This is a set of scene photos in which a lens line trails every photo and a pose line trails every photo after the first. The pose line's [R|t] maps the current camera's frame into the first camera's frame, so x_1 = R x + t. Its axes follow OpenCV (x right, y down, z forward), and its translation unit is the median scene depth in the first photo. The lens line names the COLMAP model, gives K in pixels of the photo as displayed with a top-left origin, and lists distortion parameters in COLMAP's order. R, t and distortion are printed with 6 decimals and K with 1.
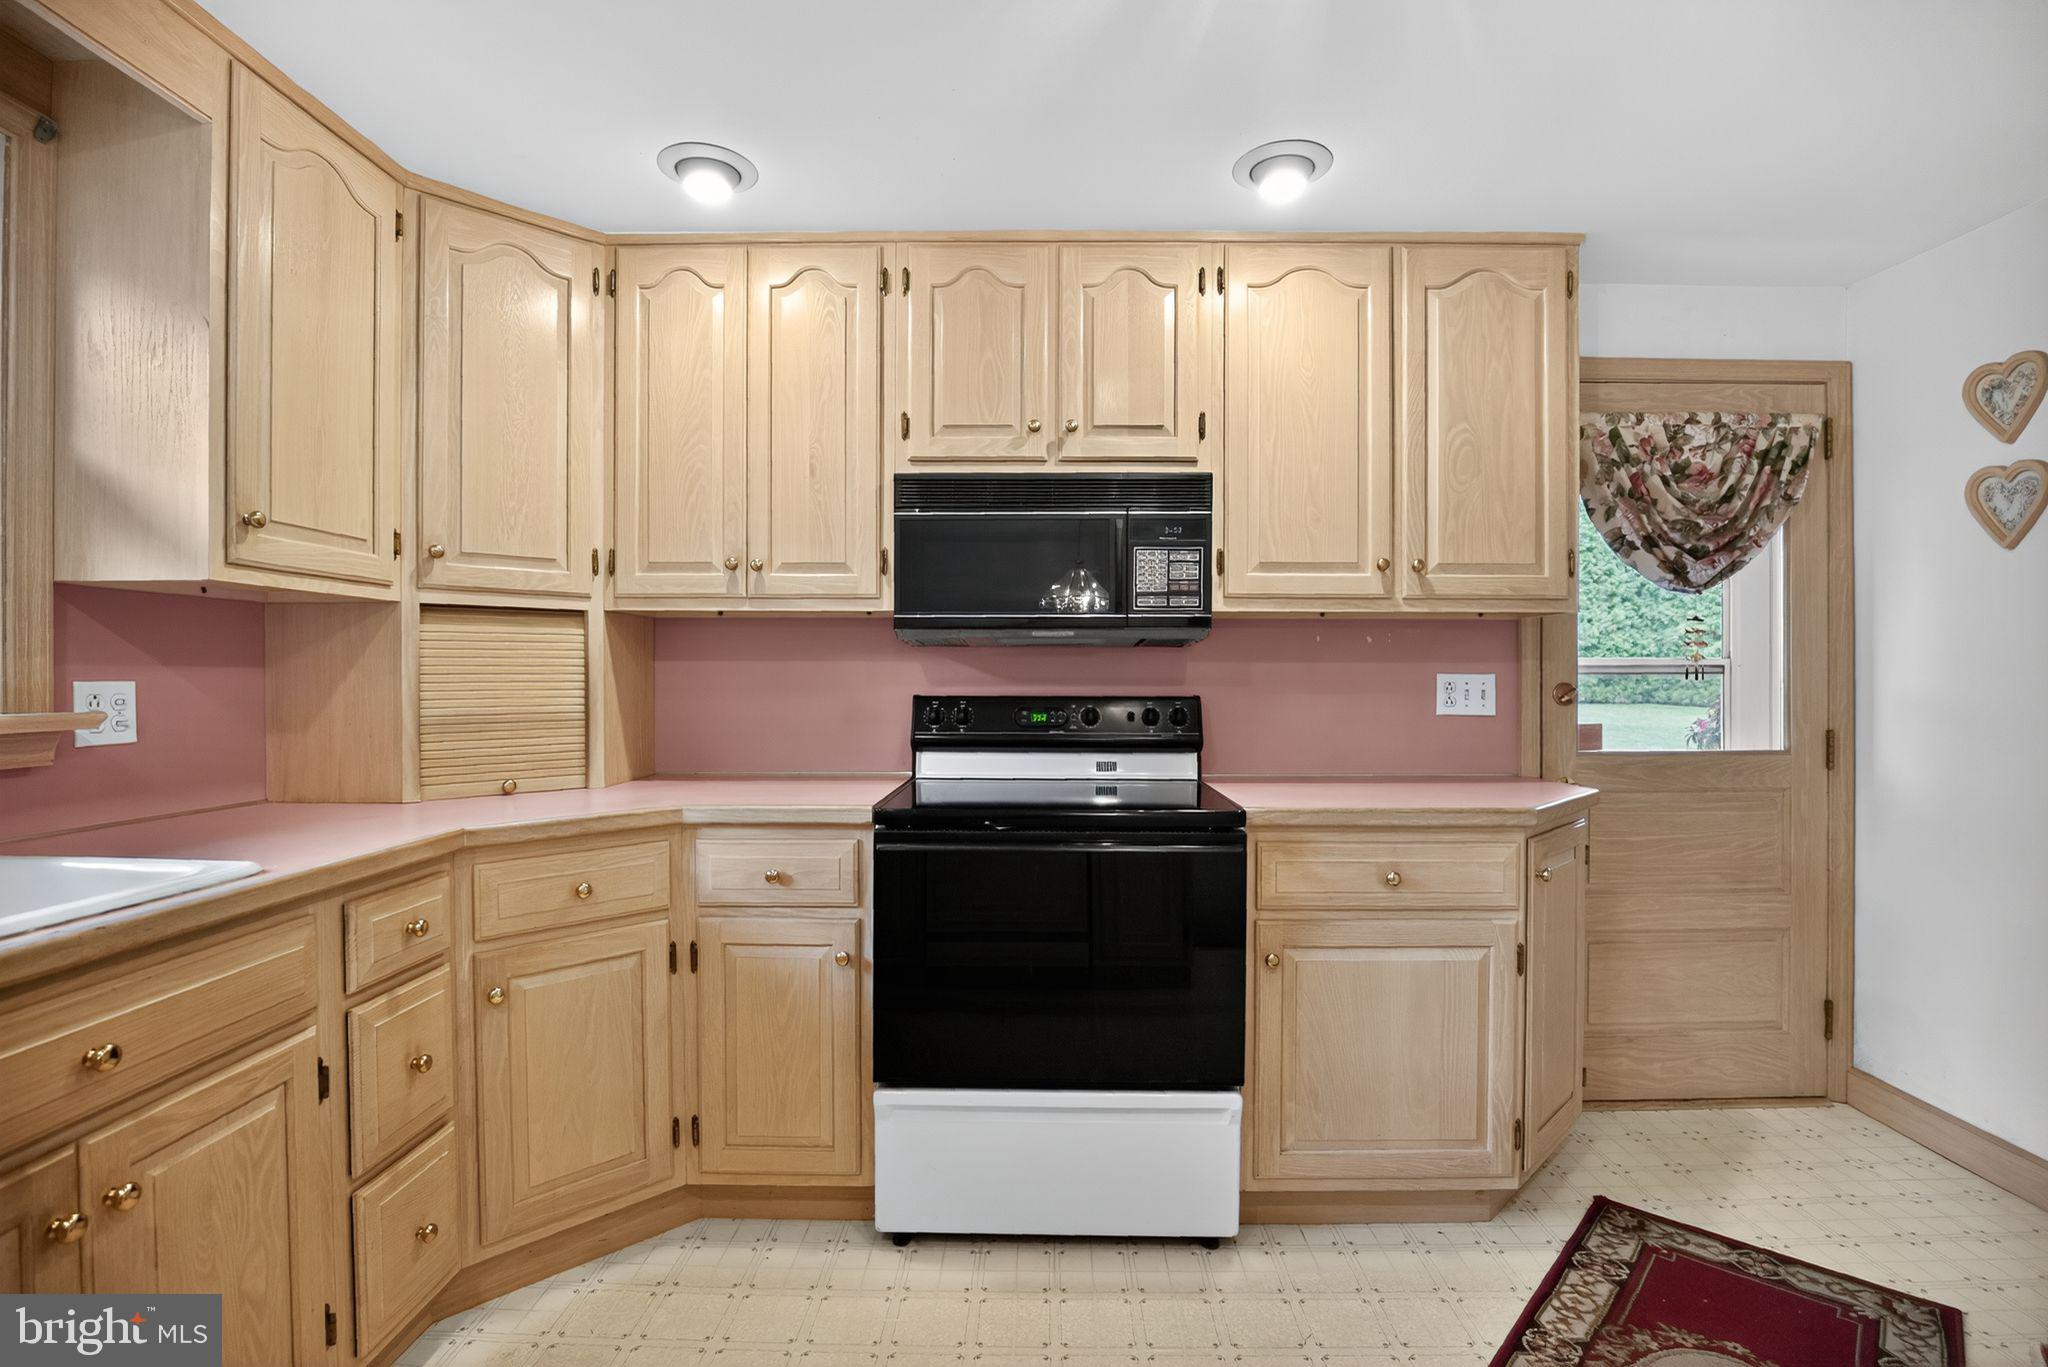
lens RADIAL K [[954.2, 0, 1029.1], [0, 954.2, 682.6], [0, 0, 1]] dist [-0.033629, 0.004073]
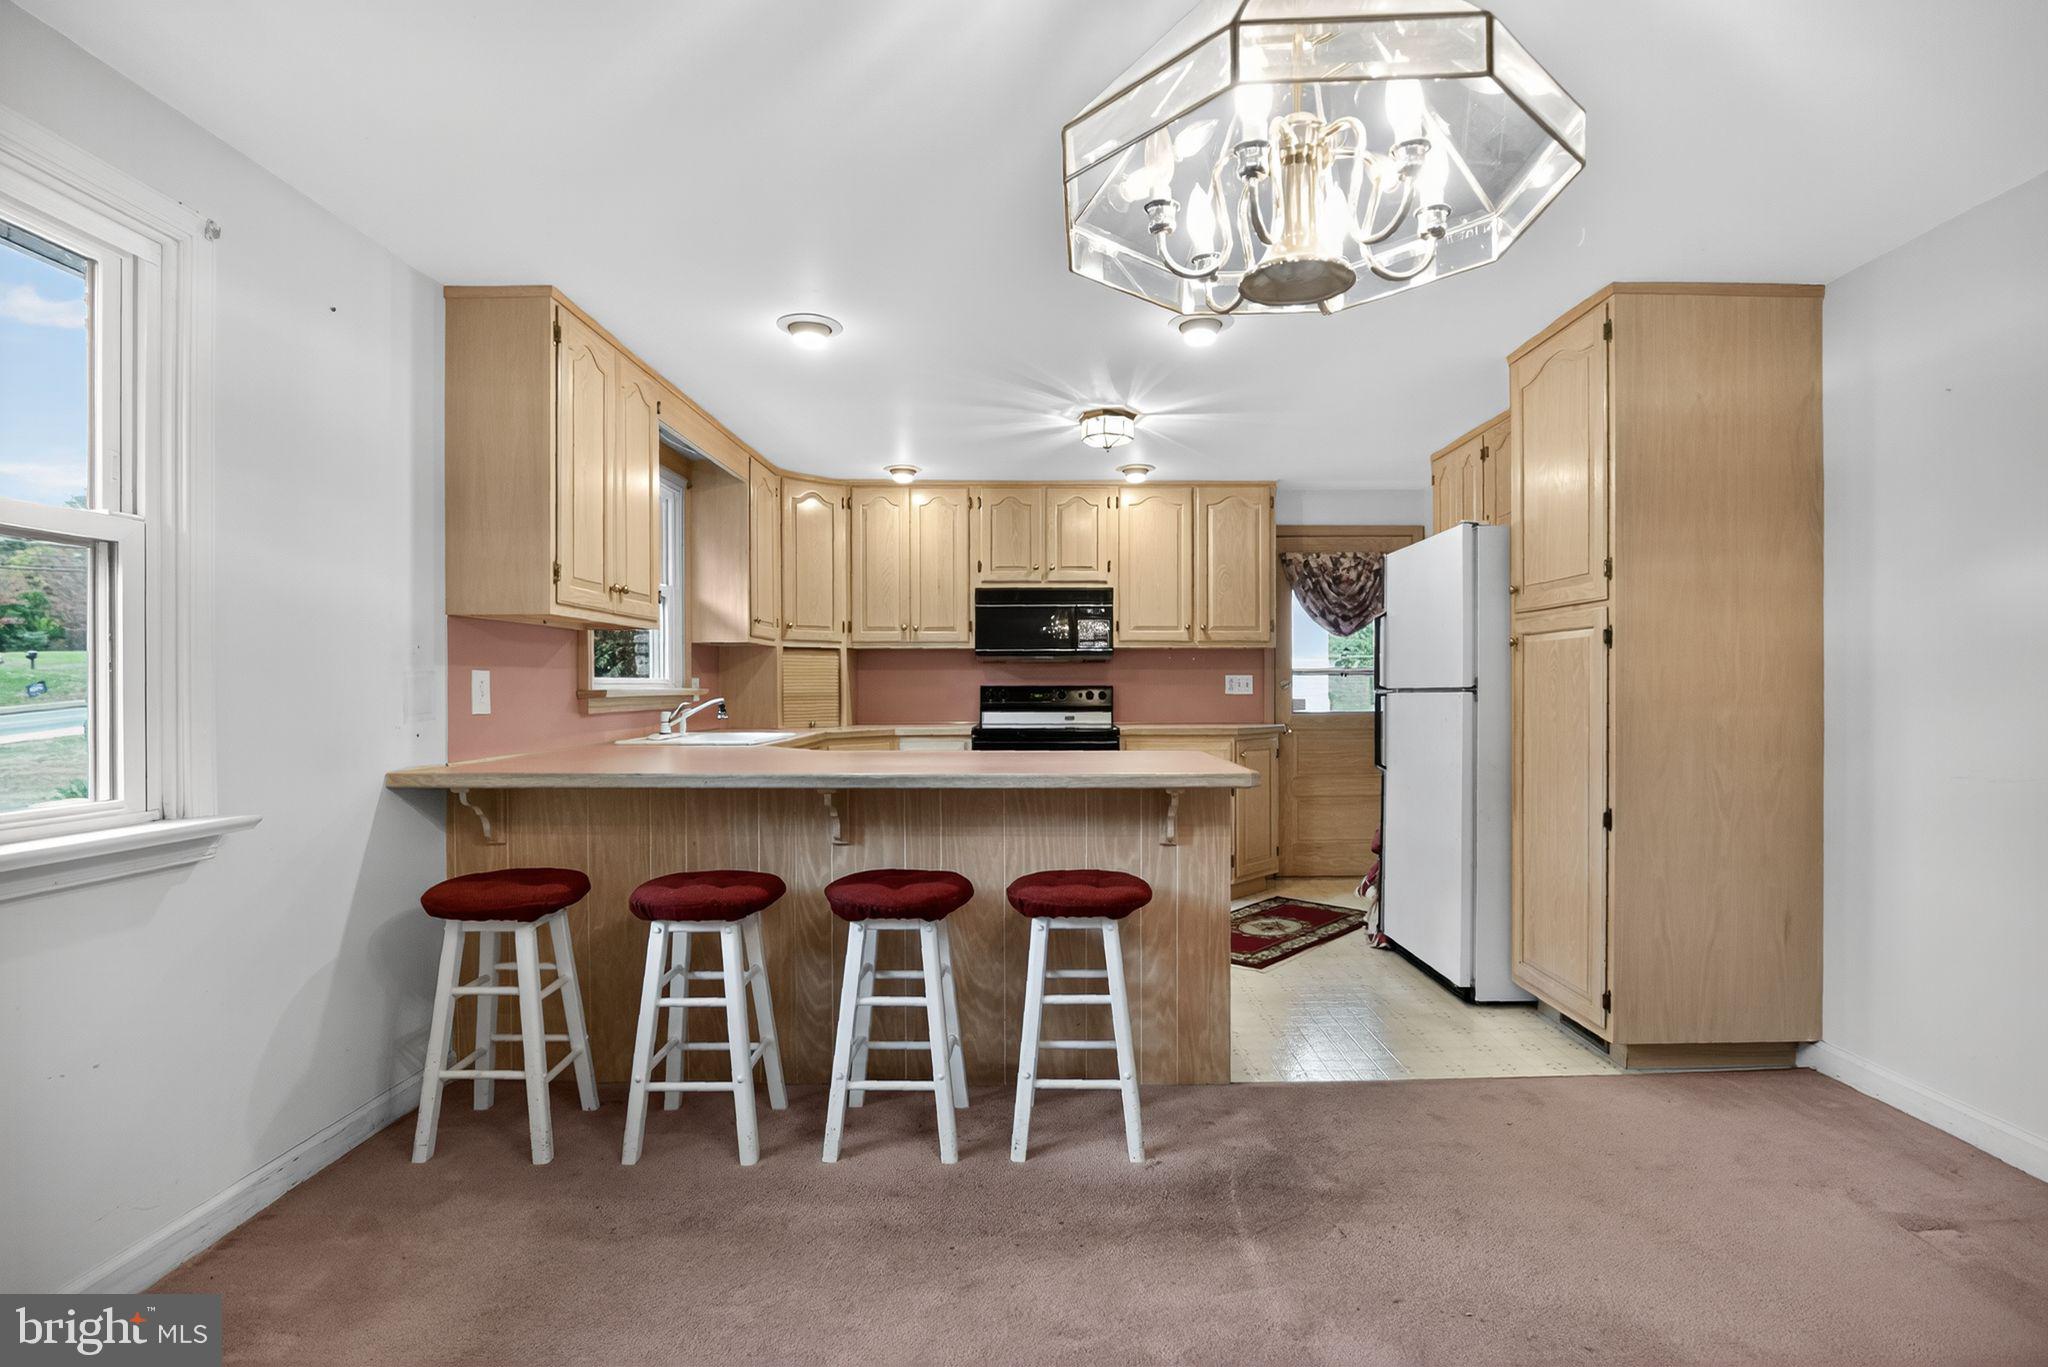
lens RADIAL K [[954.2, 0, 1032.8], [0, 954.2, 699.7], [0, 0, 1]] dist [-0.033629, 0.004073]
pose [[0.999992, -0.003803, -0.001107, -0.000514], [0.003812, 0.999959, 0.008173, 0.030918], [0.001076, -0.008177, 0.999966, -1.297960]]
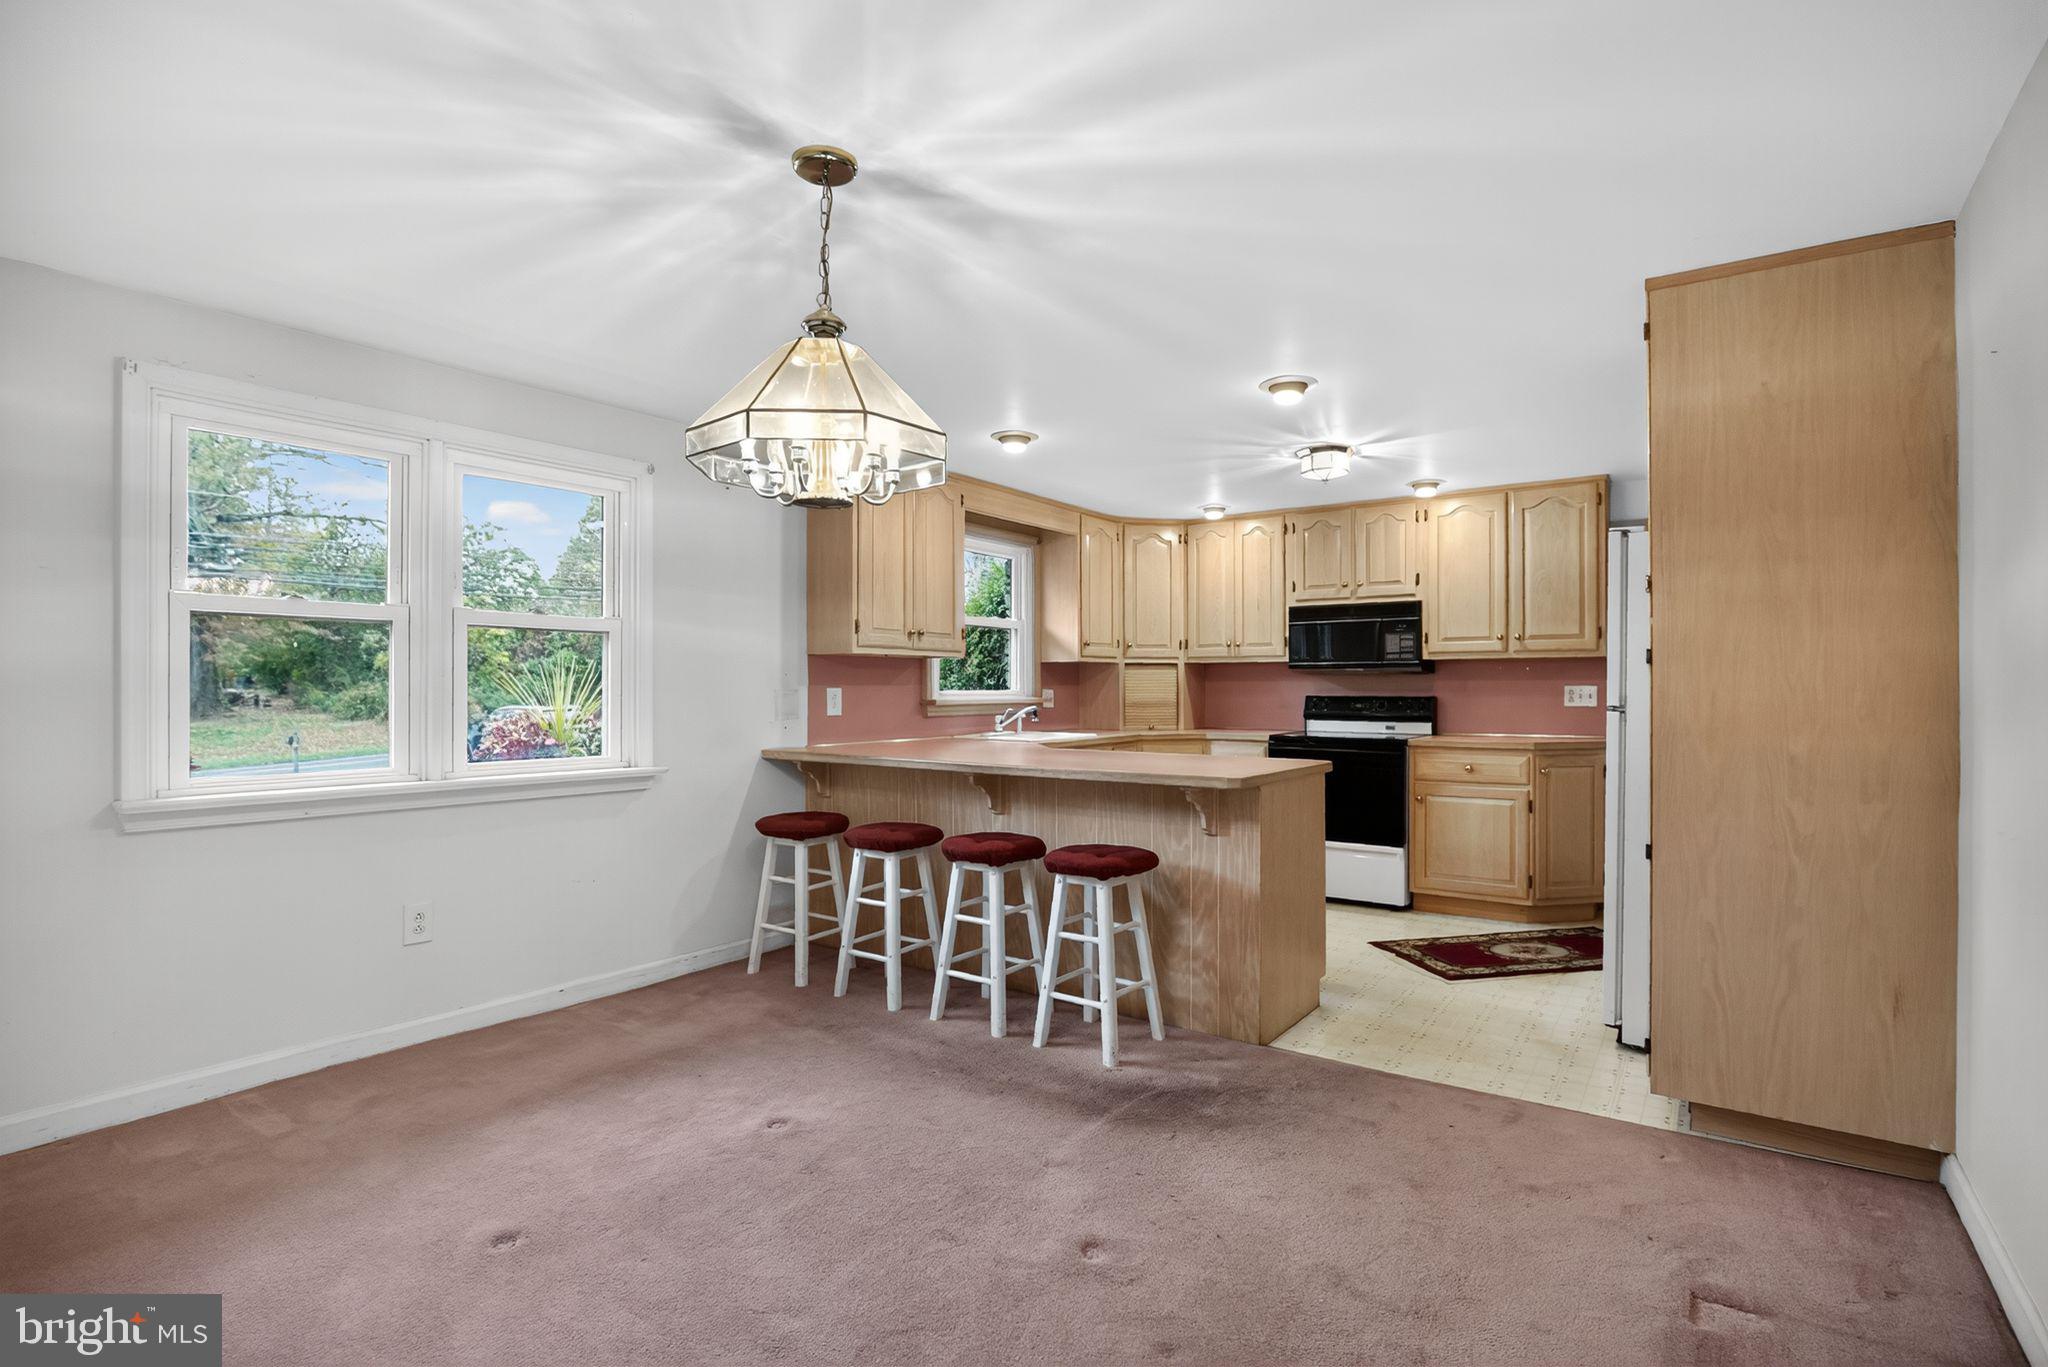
lens RADIAL K [[954.2, 0, 1032.4], [0, 954.2, 691.5], [0, 0, 1]] dist [-0.033629, 0.004073]
pose [[0.815423, 0.000966, -0.578864, 0.758455], [-0.002177, 0.999997, -0.001398, 0.008658], [0.578861, 0.002400, 0.815423, -1.435759]]
